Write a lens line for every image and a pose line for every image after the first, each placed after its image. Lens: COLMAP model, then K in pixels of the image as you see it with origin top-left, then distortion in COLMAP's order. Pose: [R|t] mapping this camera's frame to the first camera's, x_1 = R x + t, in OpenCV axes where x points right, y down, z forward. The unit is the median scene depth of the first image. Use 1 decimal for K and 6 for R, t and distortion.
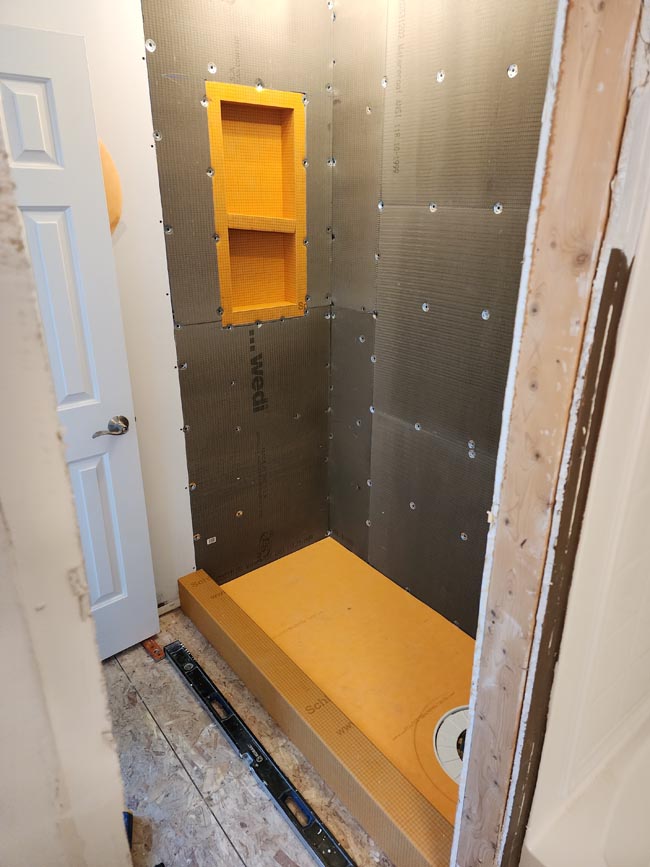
lens RADIAL K [[573.5, 0, 334.0], [0, 573.5, 424.9], [0, 0, 1]] dist [0.077795, -0.060692]
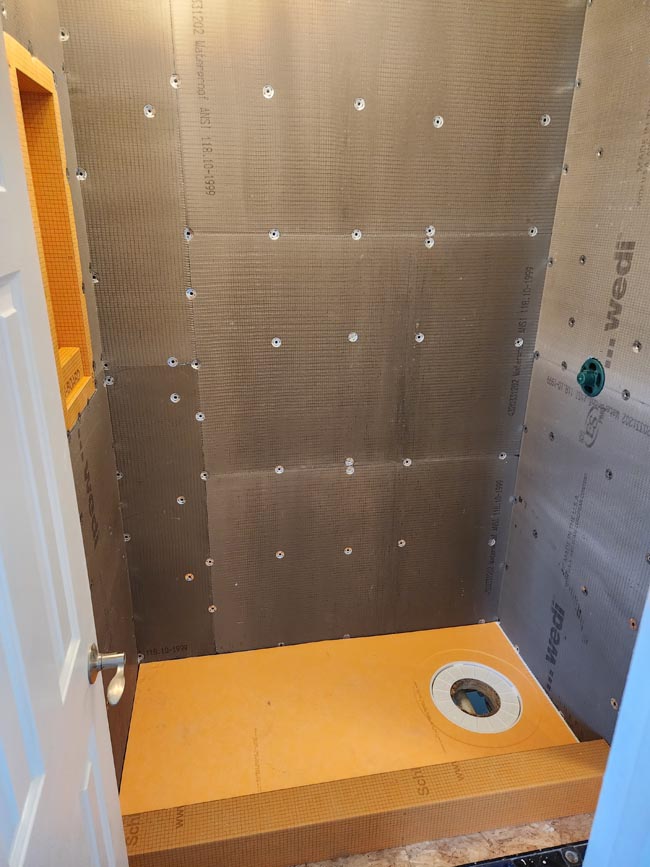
lens RADIAL K [[573.5, 0, 323.5], [0, 573.5, 430.4], [0, 0, 1]] dist [0.077795, -0.060692]
pose [[0.483309, -0.315255, 0.816717, -0.647685], [0.318505, 0.932299, 0.171388, -0.224686], [-0.815455, 0.177296, 0.550999, 0.501163]]
